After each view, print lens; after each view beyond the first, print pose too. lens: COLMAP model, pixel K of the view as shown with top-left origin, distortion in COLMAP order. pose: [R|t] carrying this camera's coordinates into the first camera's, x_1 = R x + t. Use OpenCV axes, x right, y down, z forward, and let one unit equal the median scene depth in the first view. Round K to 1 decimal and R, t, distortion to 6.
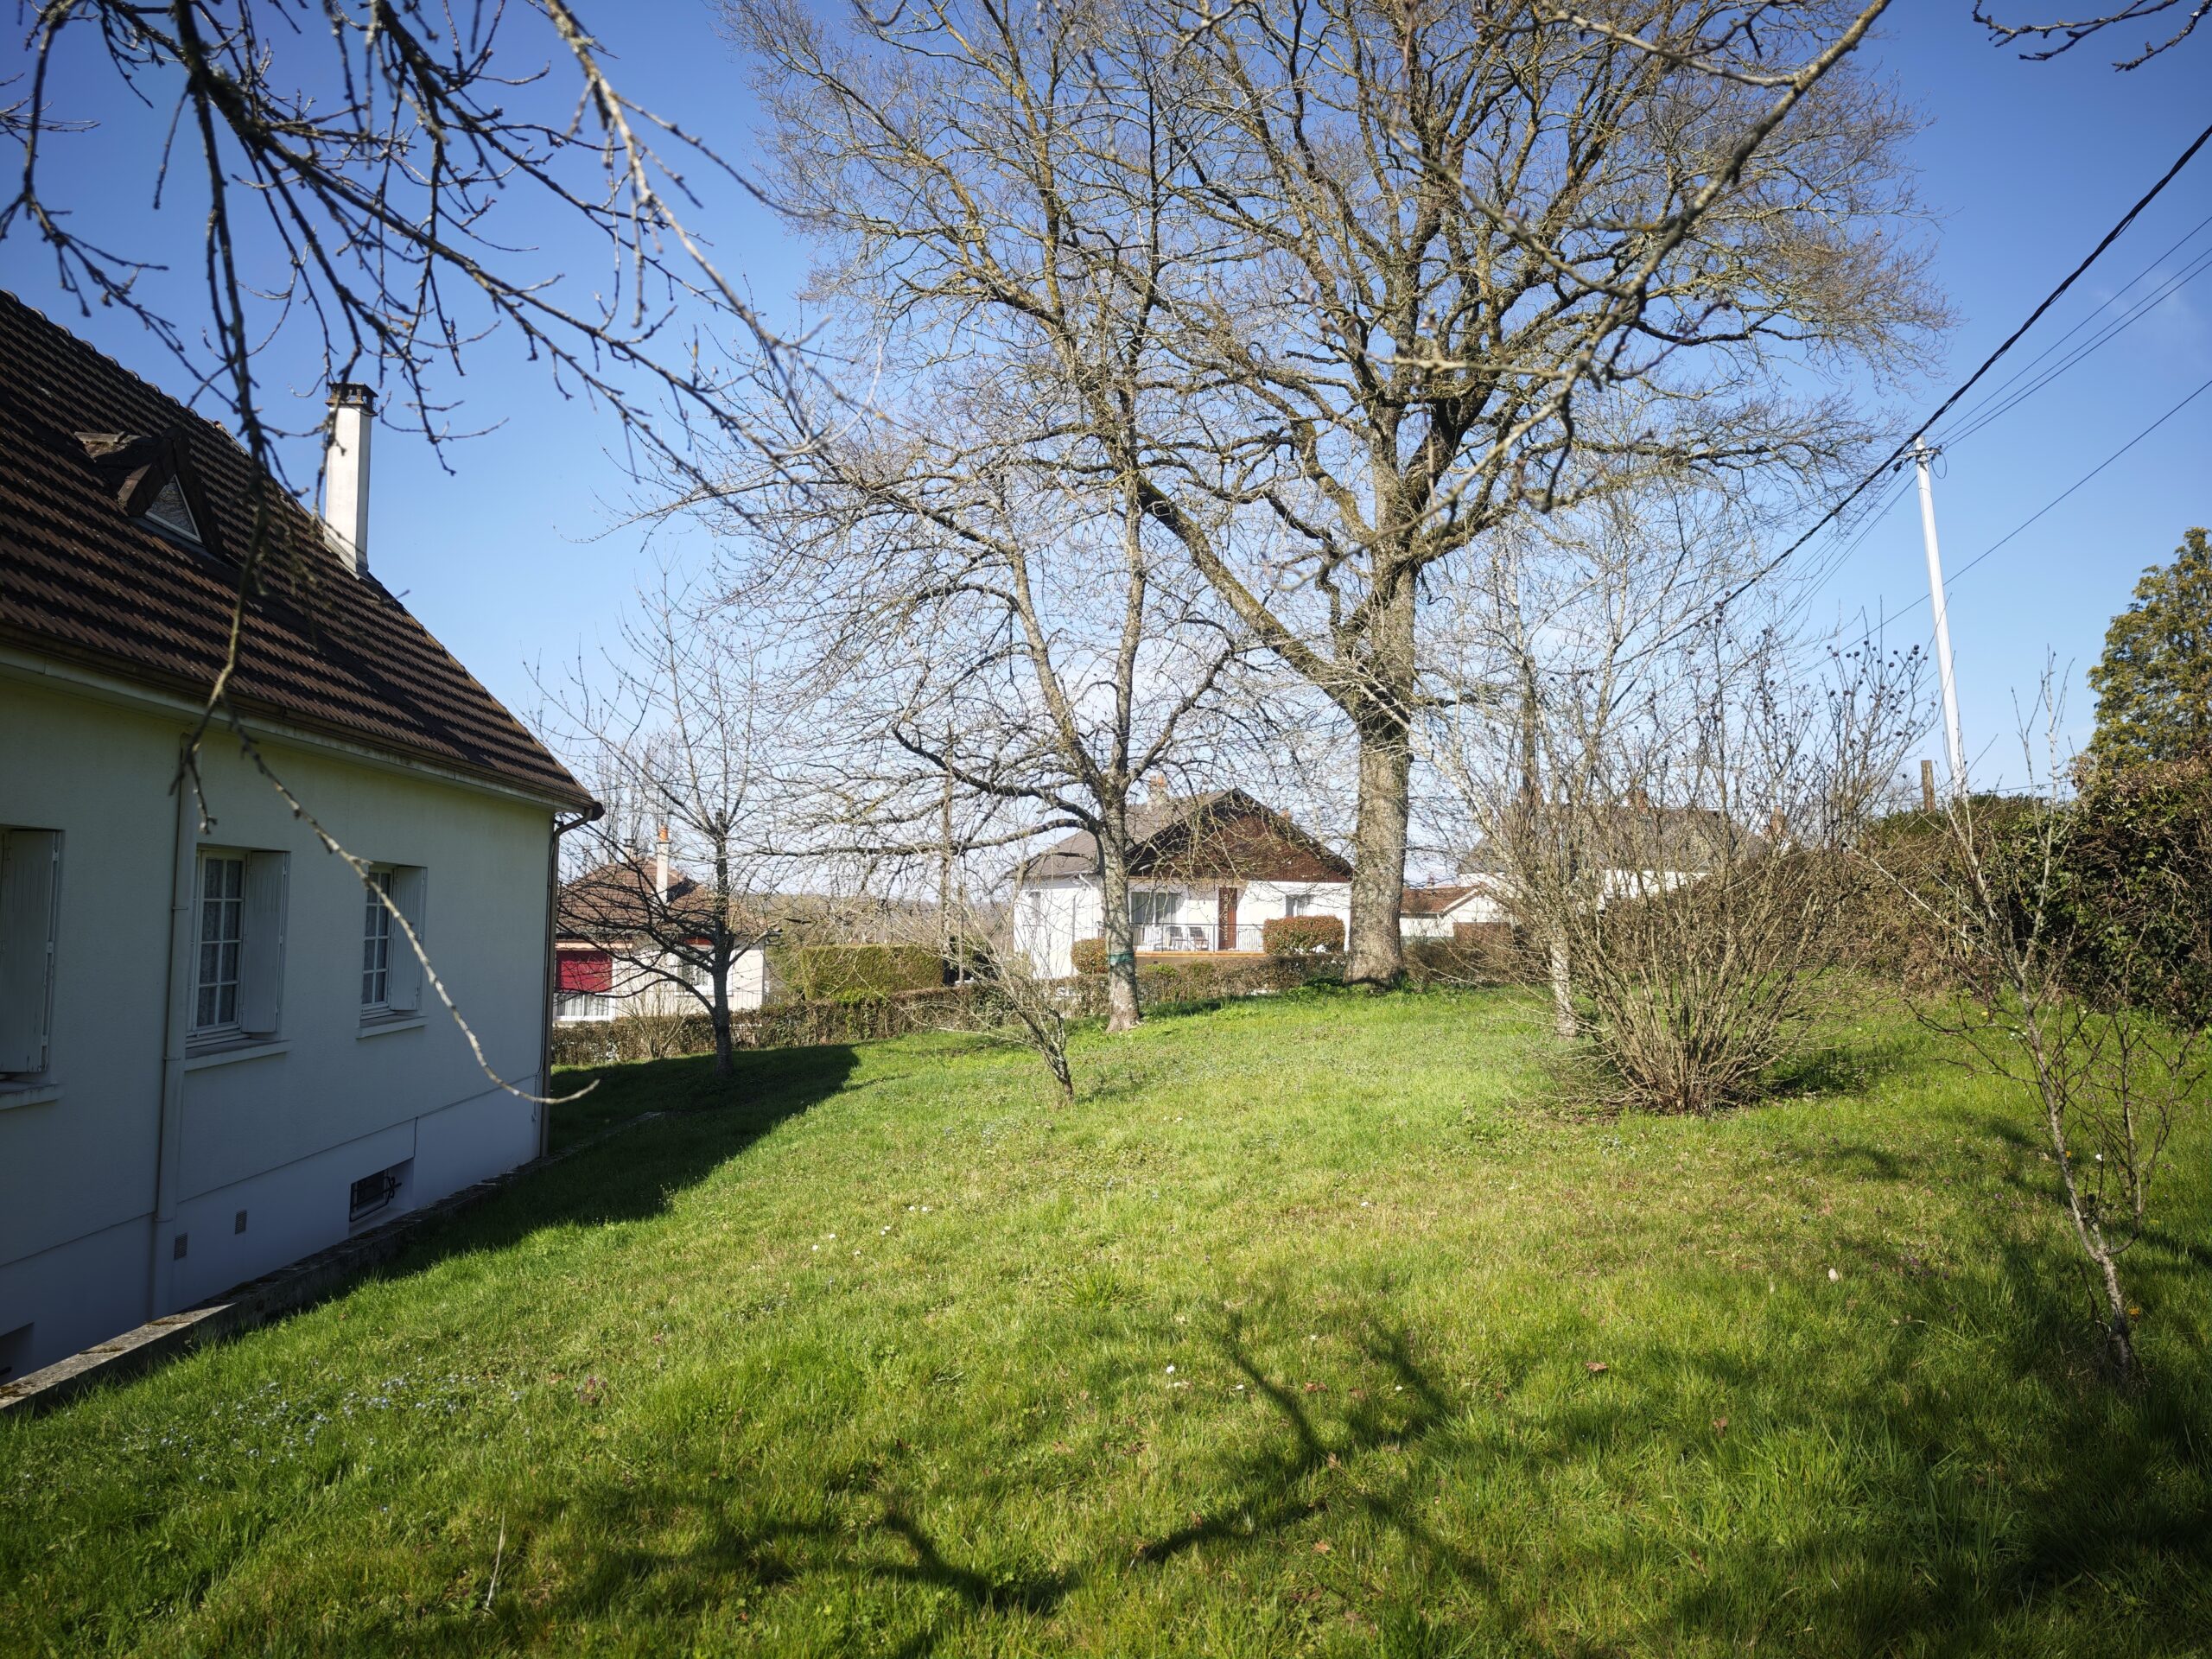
lens RADIAL K [[1507.9, 0, 1097.5], [0, 1507.9, 816.5], [0, 0, 1]] dist [0.026041, -0.017885]
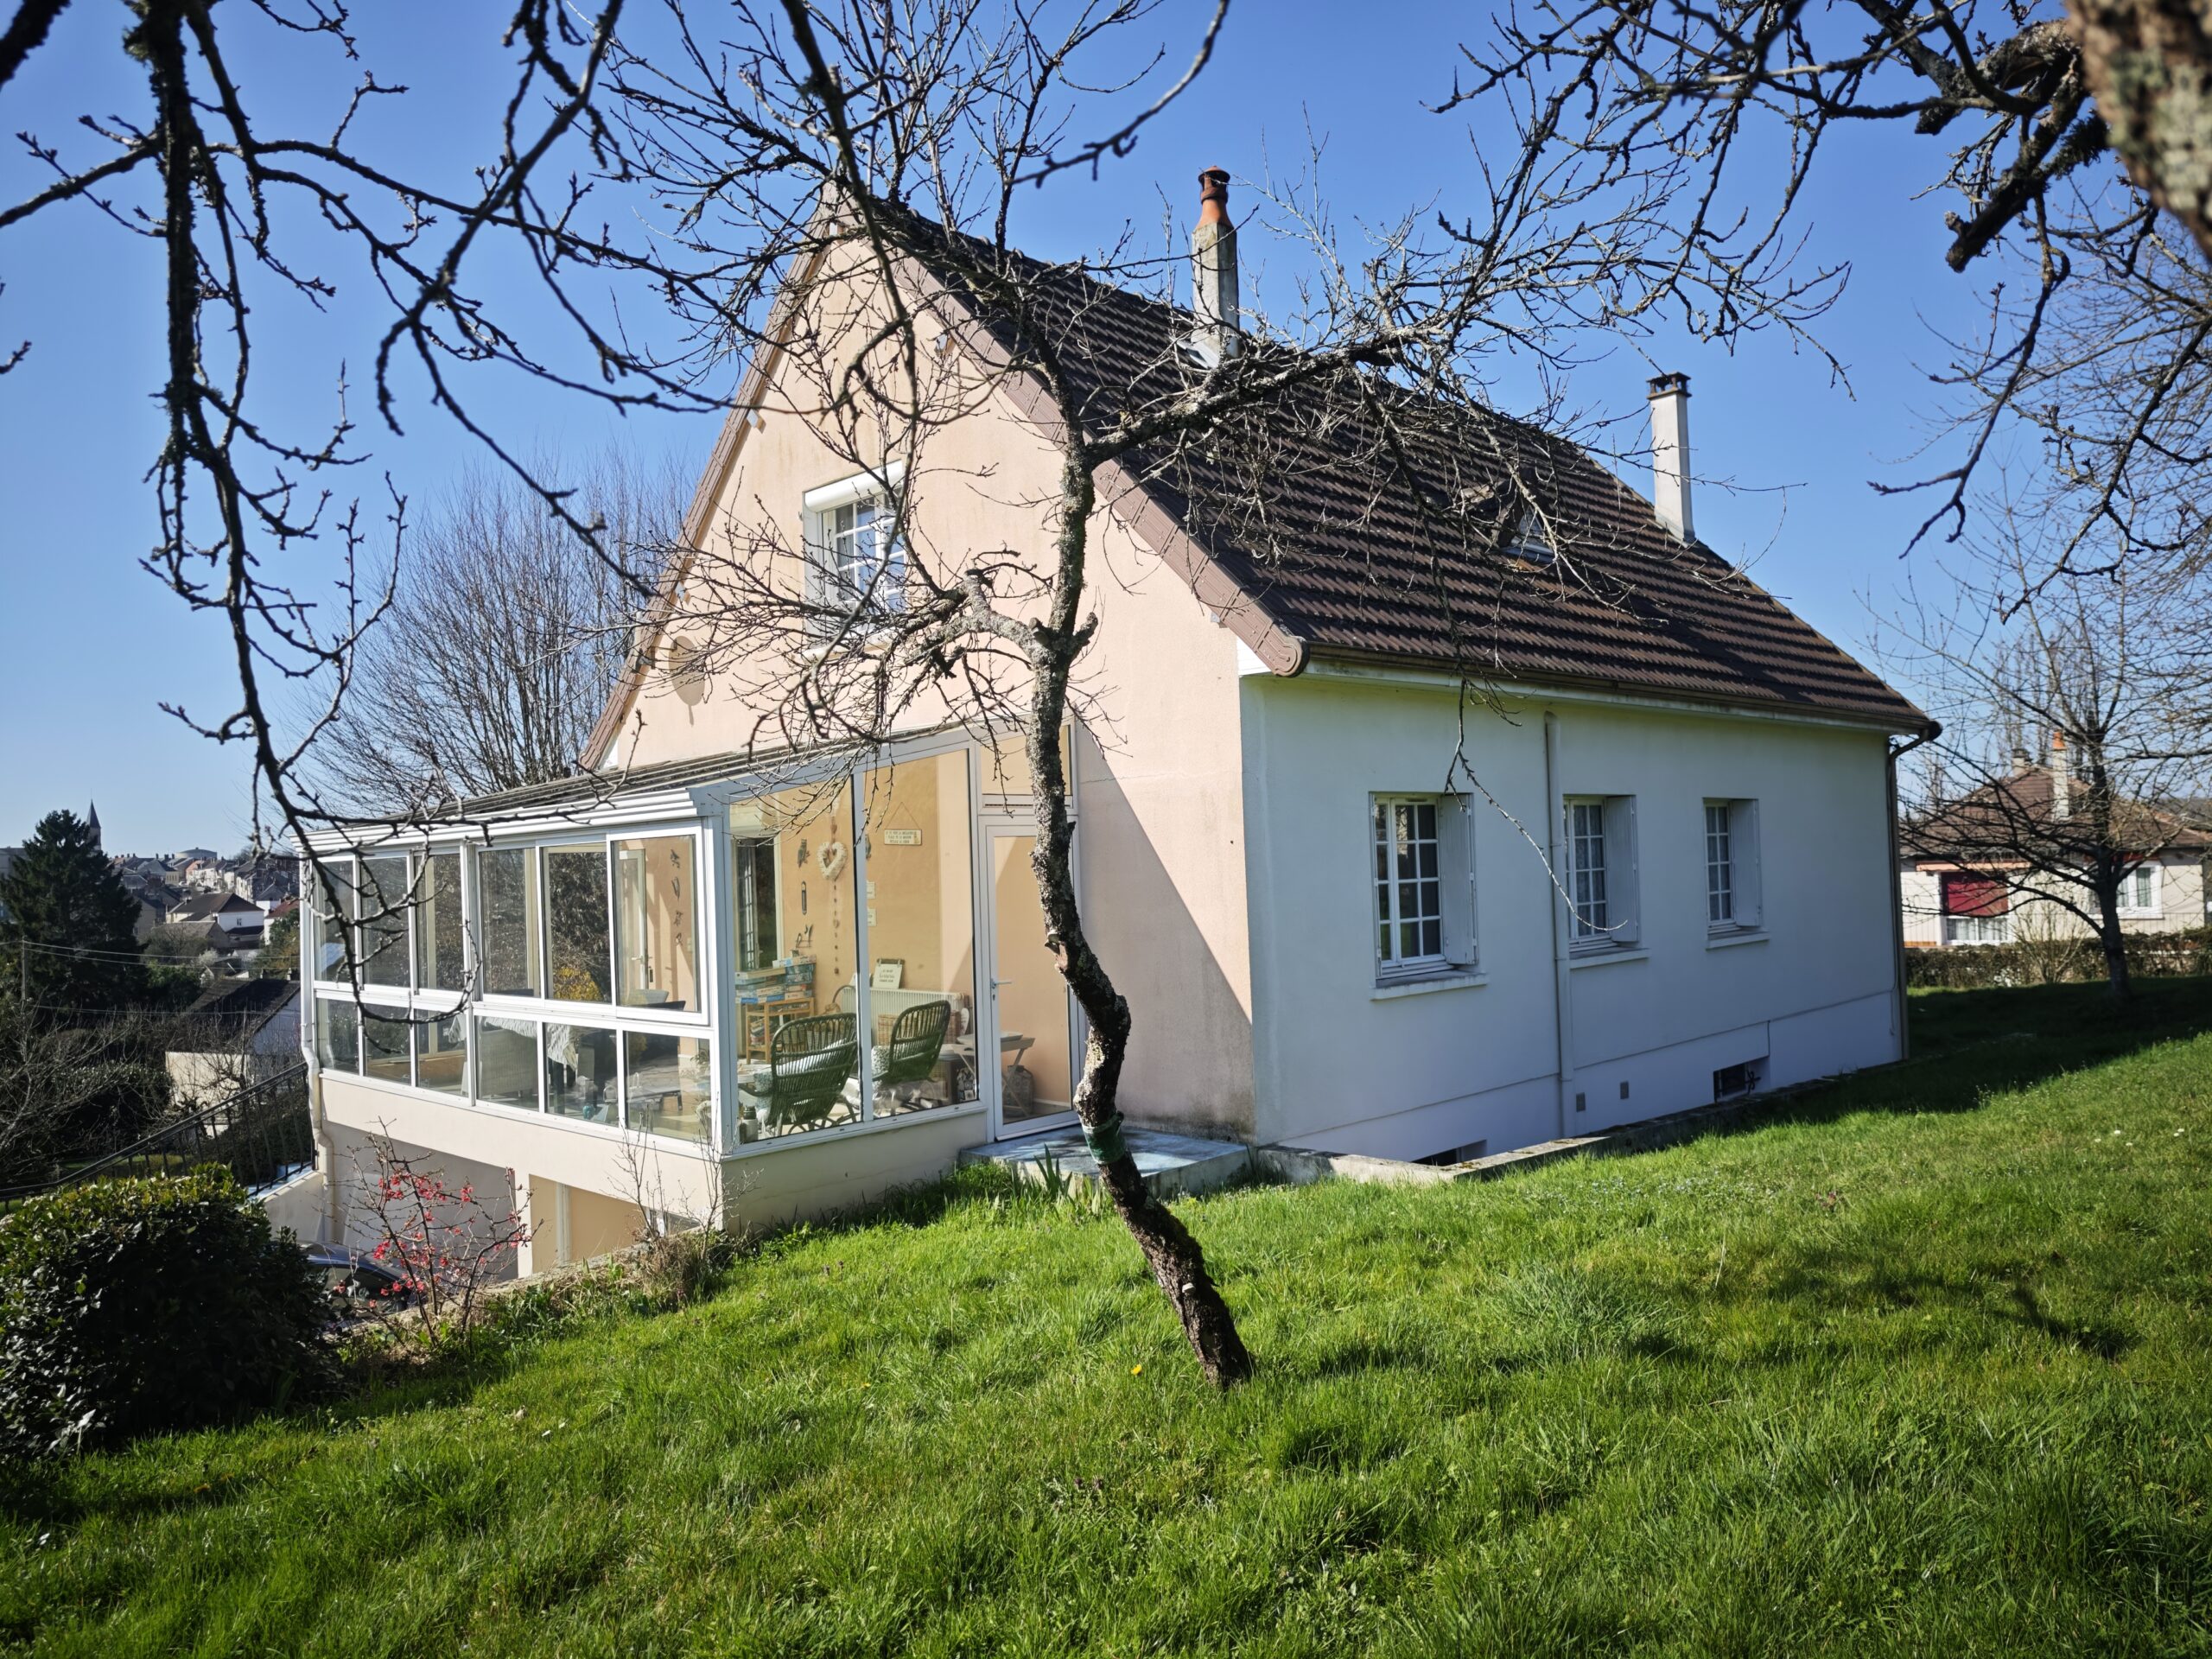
lens RADIAL K [[1507.9, 0, 1101.0], [0, 1507.9, 830.9], [0, 0, 1]] dist [0.026041, -0.017885]
pose [[0.652073, -0.049426, -0.756544, 0.106638], [0.093151, 0.995535, 0.015248, -0.006709], [0.752412, -0.080415, 0.653765, -0.122555]]
